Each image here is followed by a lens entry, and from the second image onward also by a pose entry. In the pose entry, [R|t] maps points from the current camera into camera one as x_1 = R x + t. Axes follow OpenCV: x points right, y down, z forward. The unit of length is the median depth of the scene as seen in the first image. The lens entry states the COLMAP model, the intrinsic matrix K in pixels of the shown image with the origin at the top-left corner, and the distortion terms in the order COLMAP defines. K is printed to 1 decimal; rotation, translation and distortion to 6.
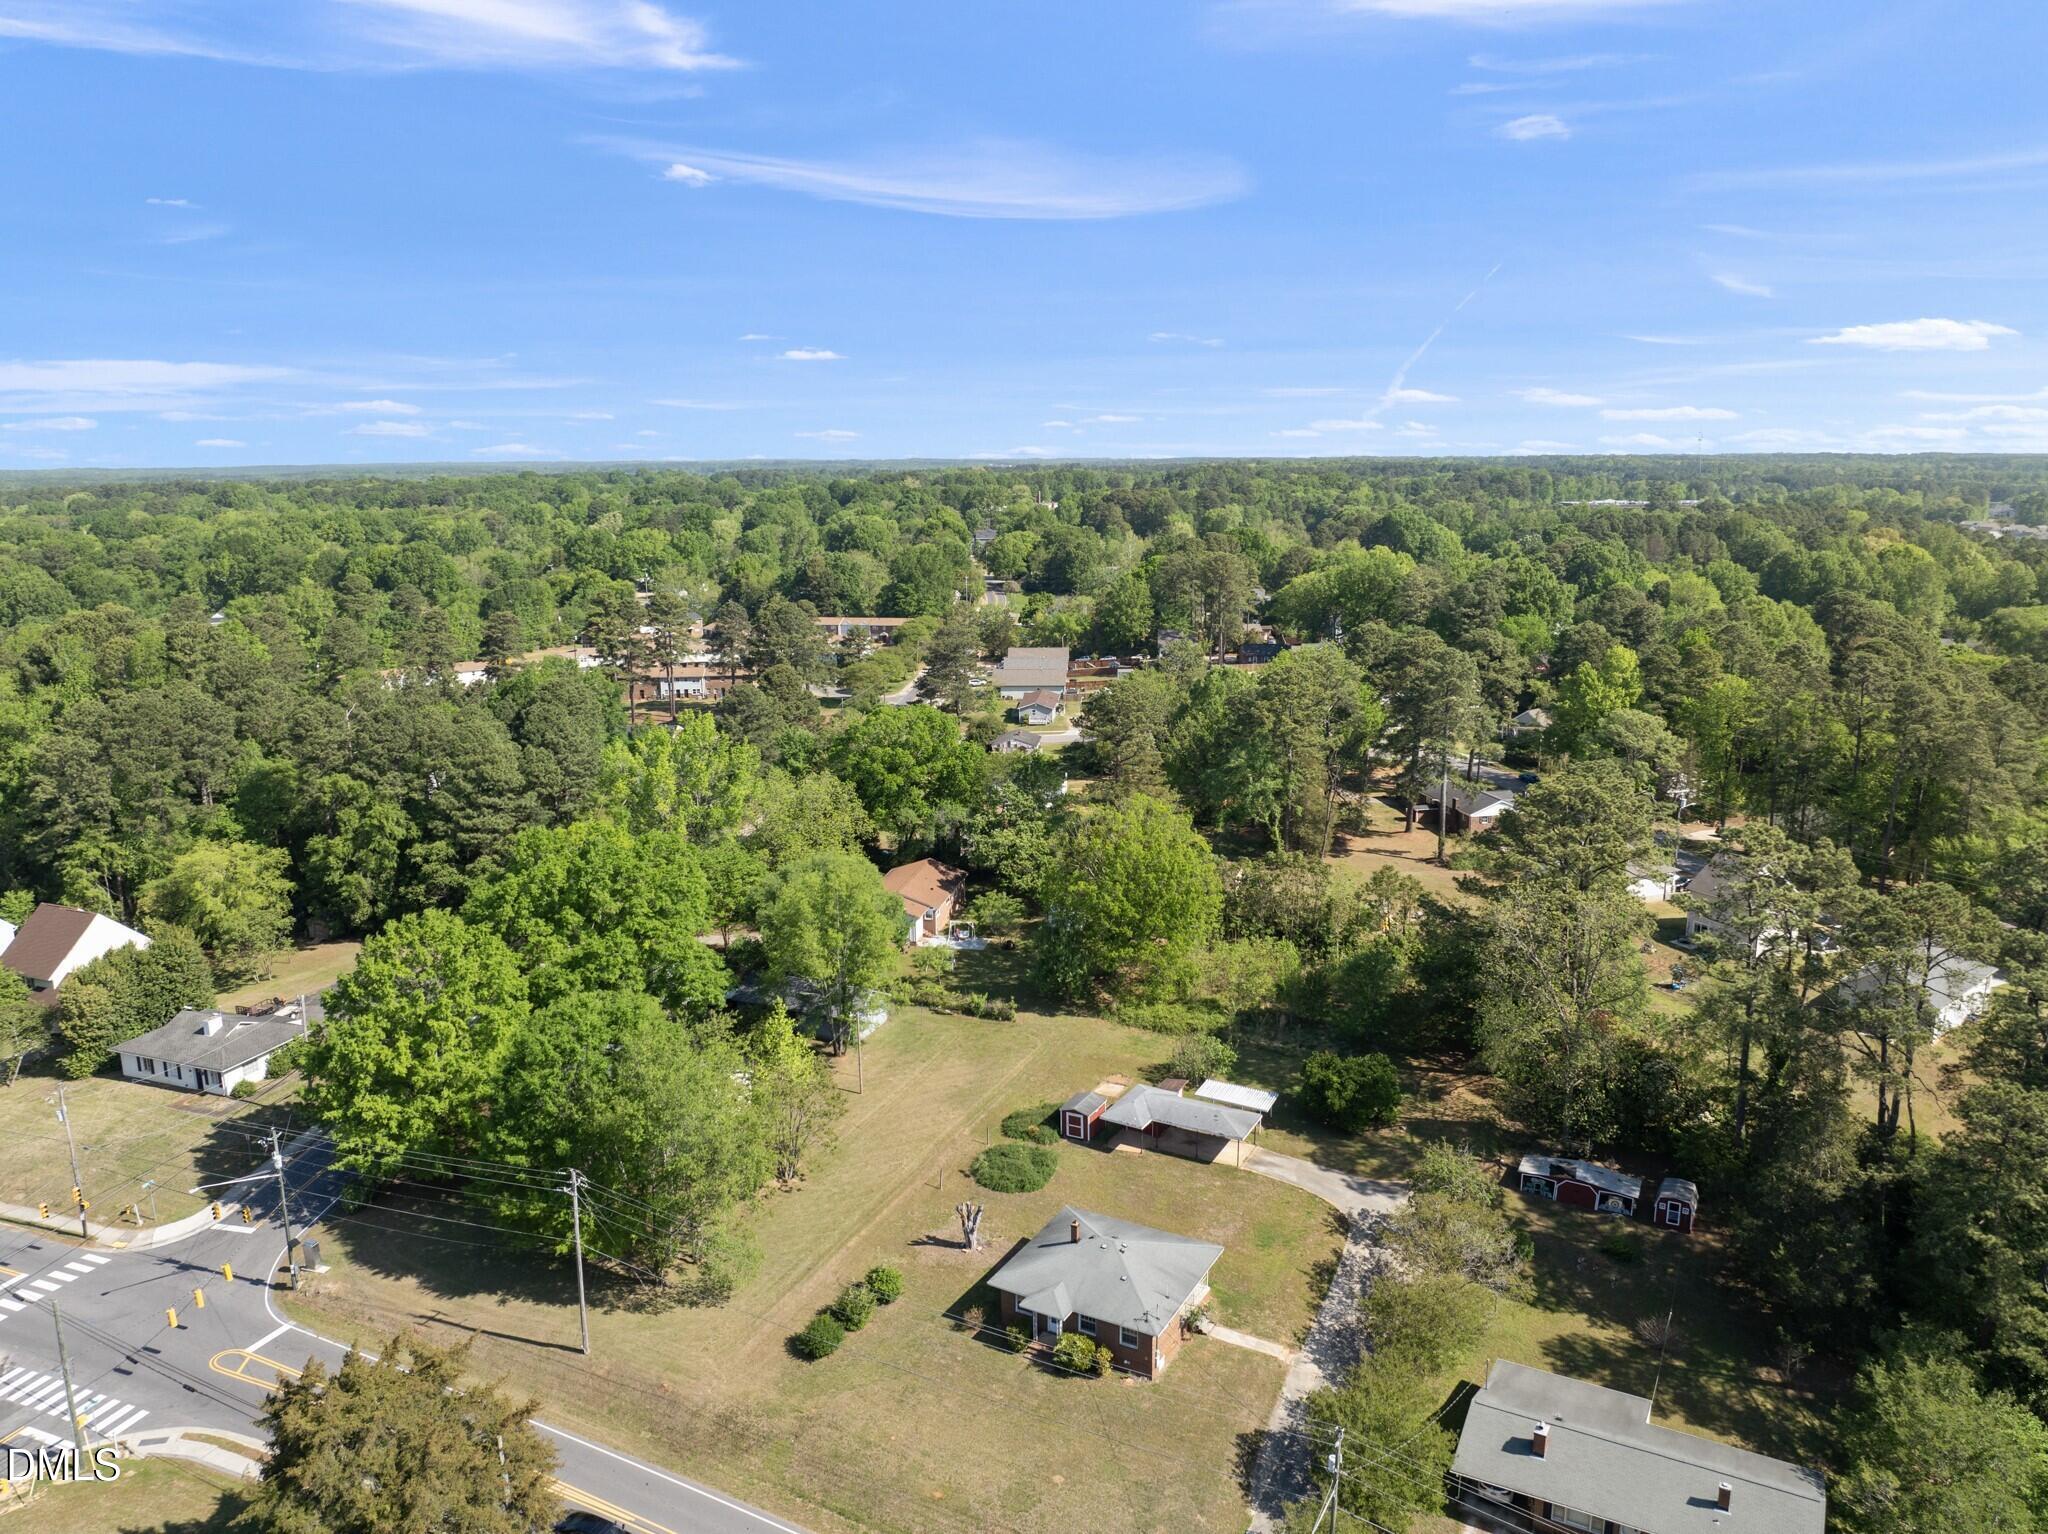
lens RADIAL K [[1434.6, 0, 1028.2], [0, 1434.6, 765.0], [0, 0, 1]] dist [-0.022457, -0.022893]
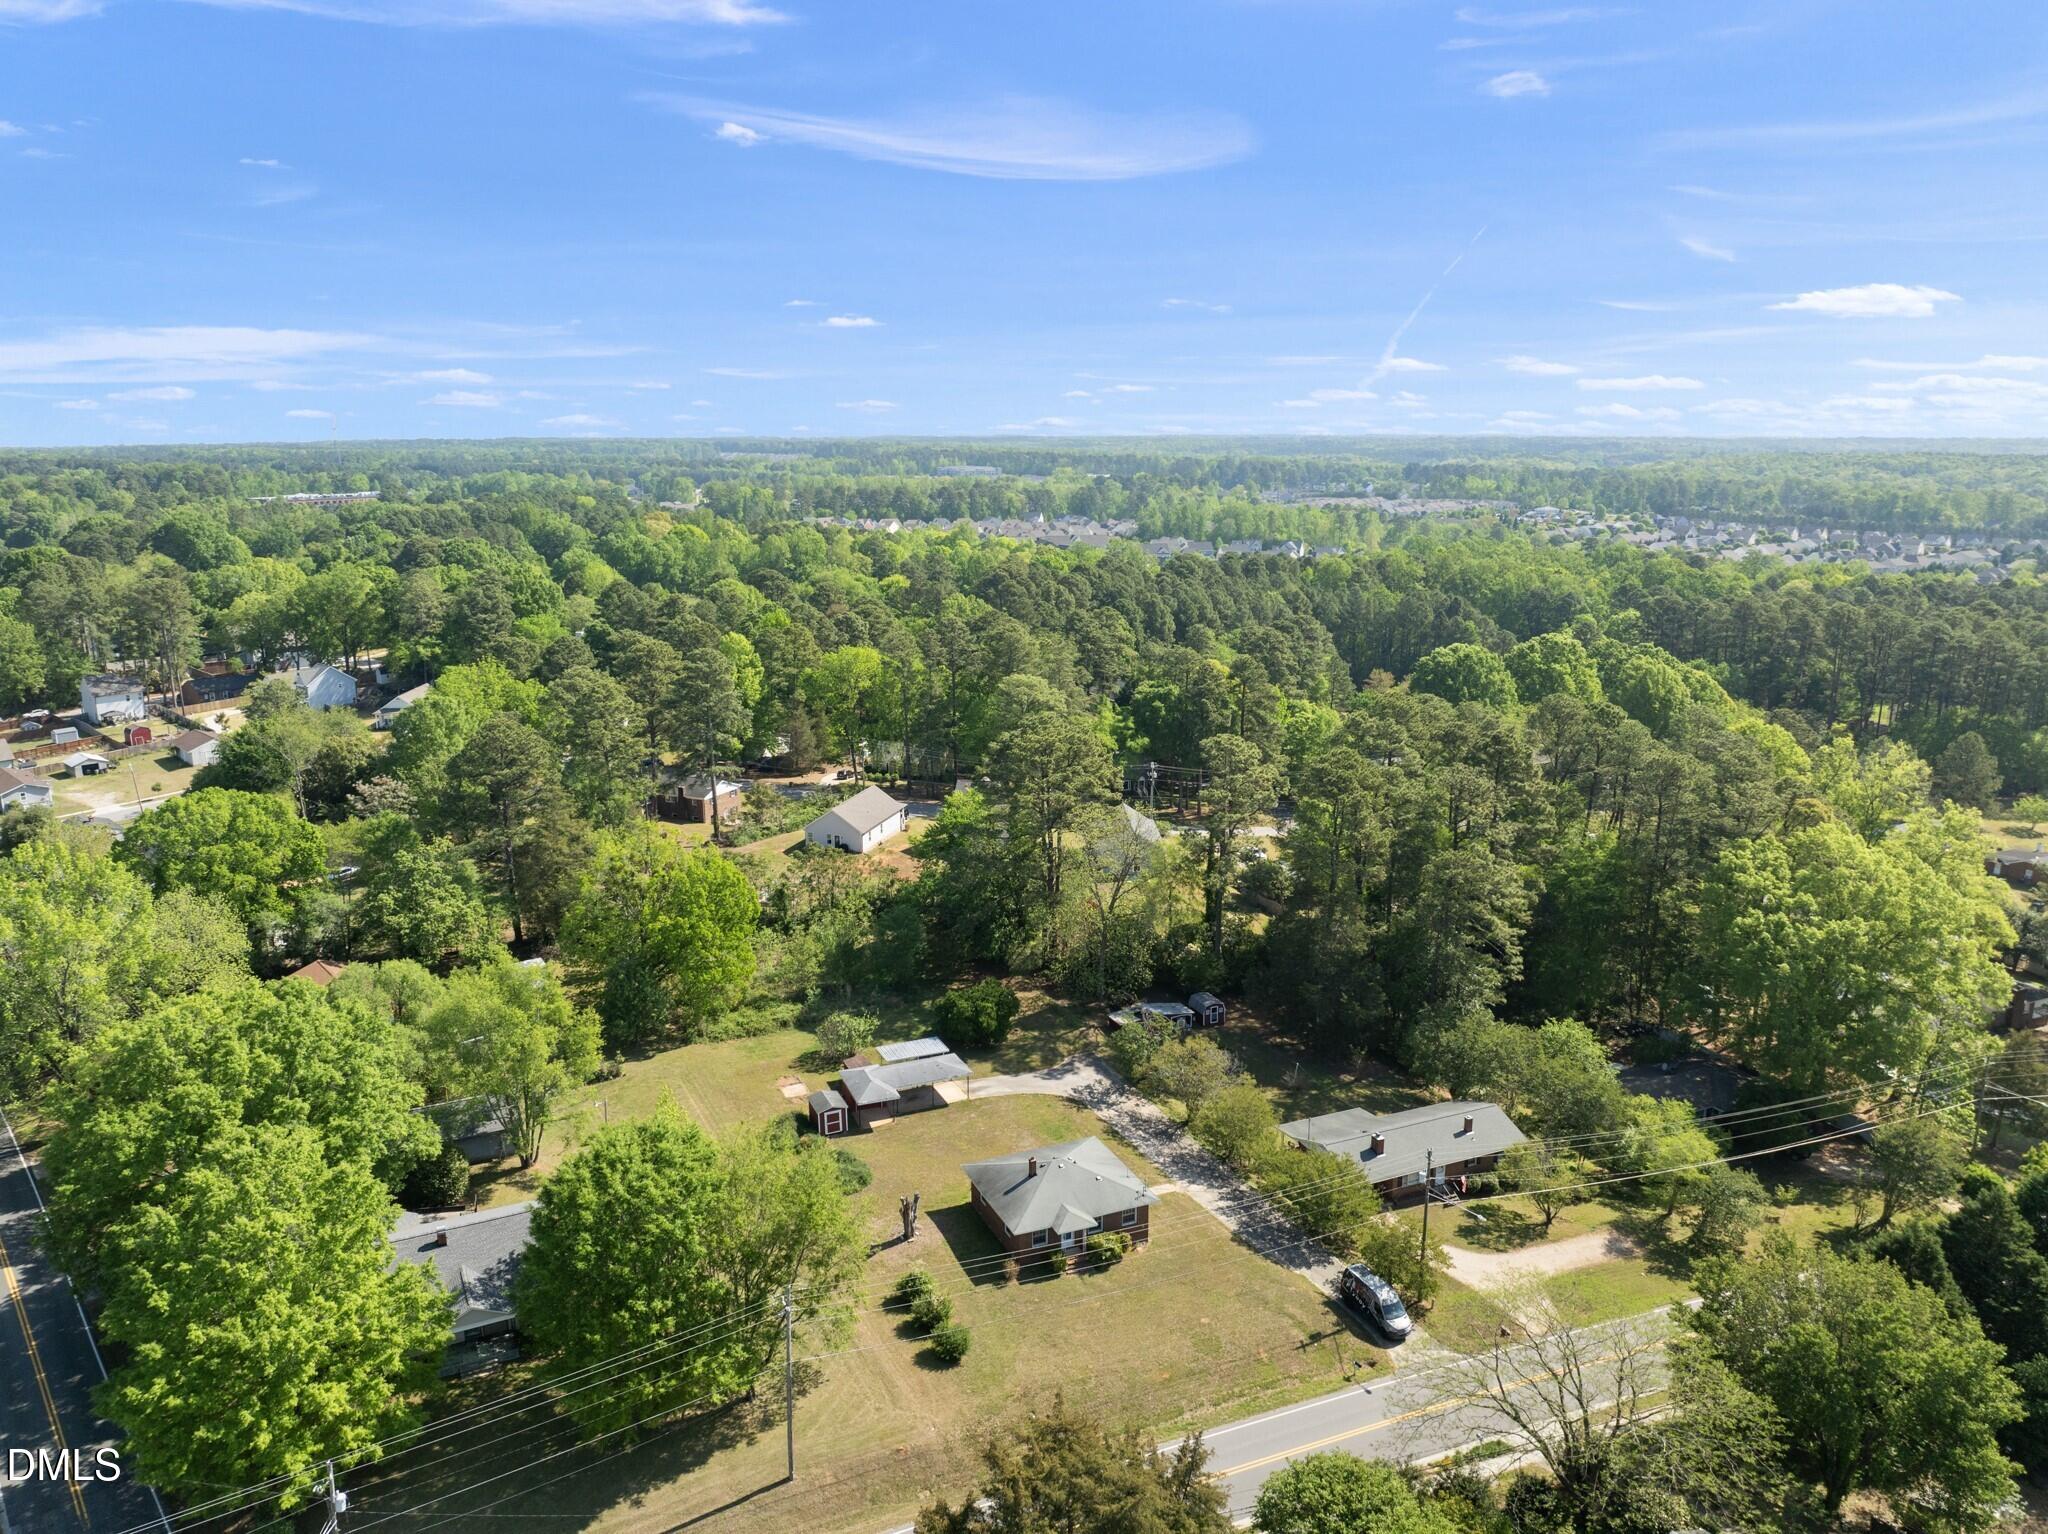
lens RADIAL K [[1434.6, 0, 1028.2], [0, 1434.6, 765.0], [0, 0, 1]] dist [-0.022457, -0.022893]
pose [[0.615002, -0.172091, 0.769517, -0.639306], [0.164929, 0.982382, 0.087883, -0.077214], [-0.771084, 0.072867, 0.632550, 0.191182]]
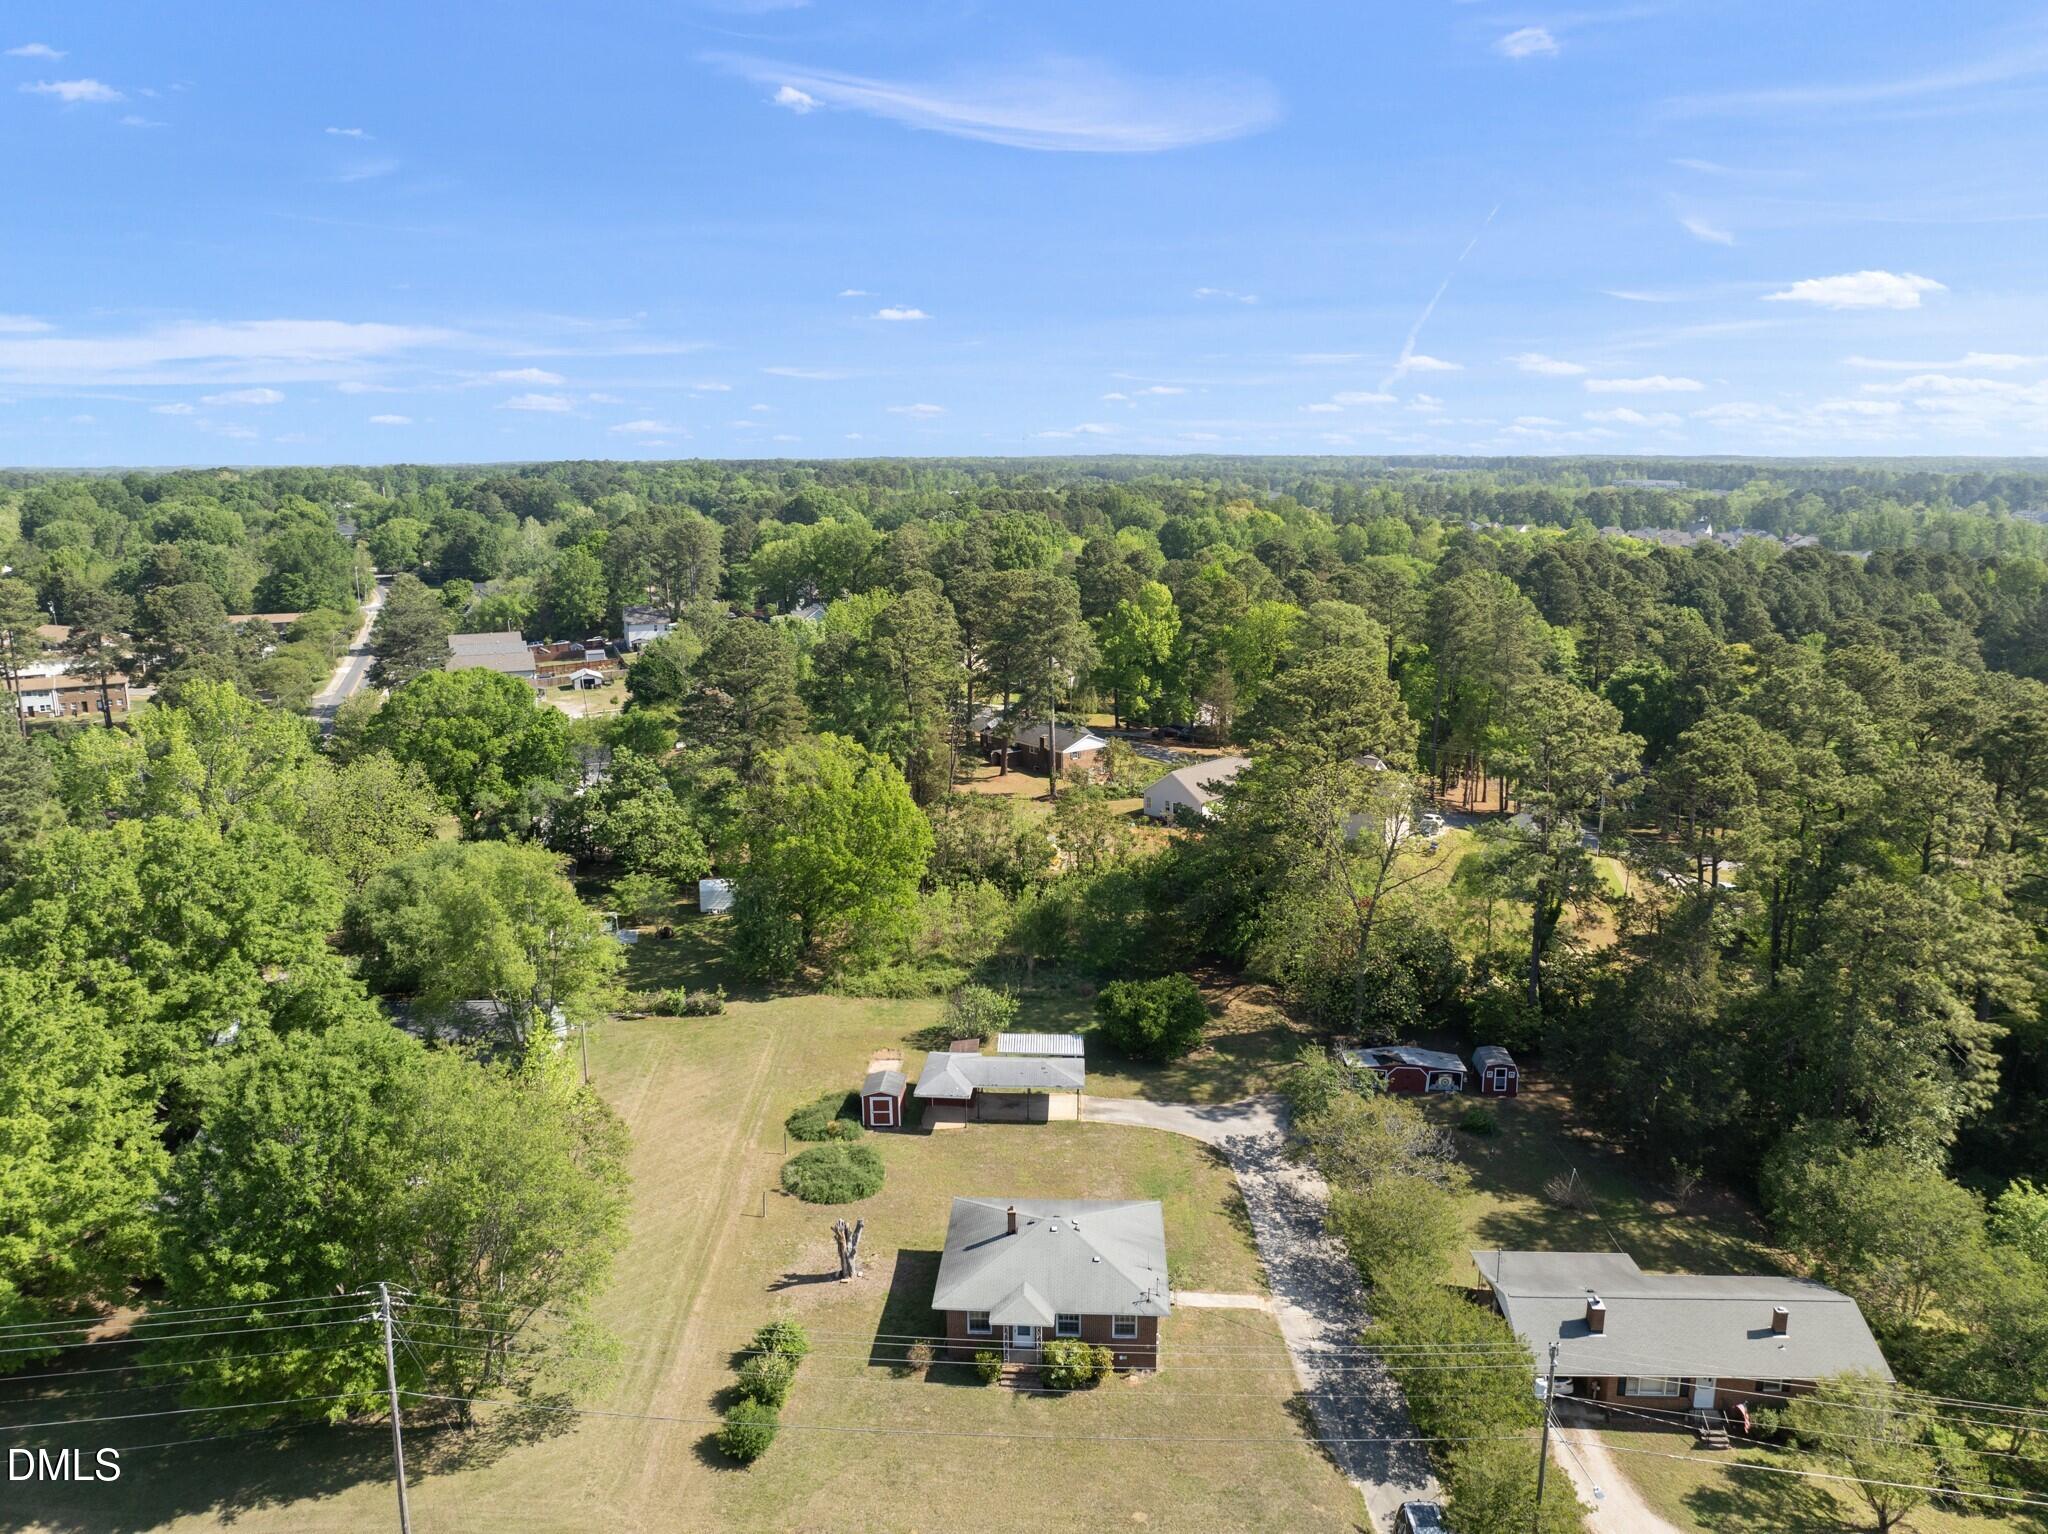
lens RADIAL K [[1438.9, 0, 1027.7], [0, 1438.9, 755.0], [0, 0, 1]] dist [-0.021284, -0.030659]
pose [[0.901229, -0.084395, 0.425046, -0.224342], [0.088933, 0.995995, 0.009194, 0.044022], [-0.424120, 0.029515, 0.905125, 0.196394]]
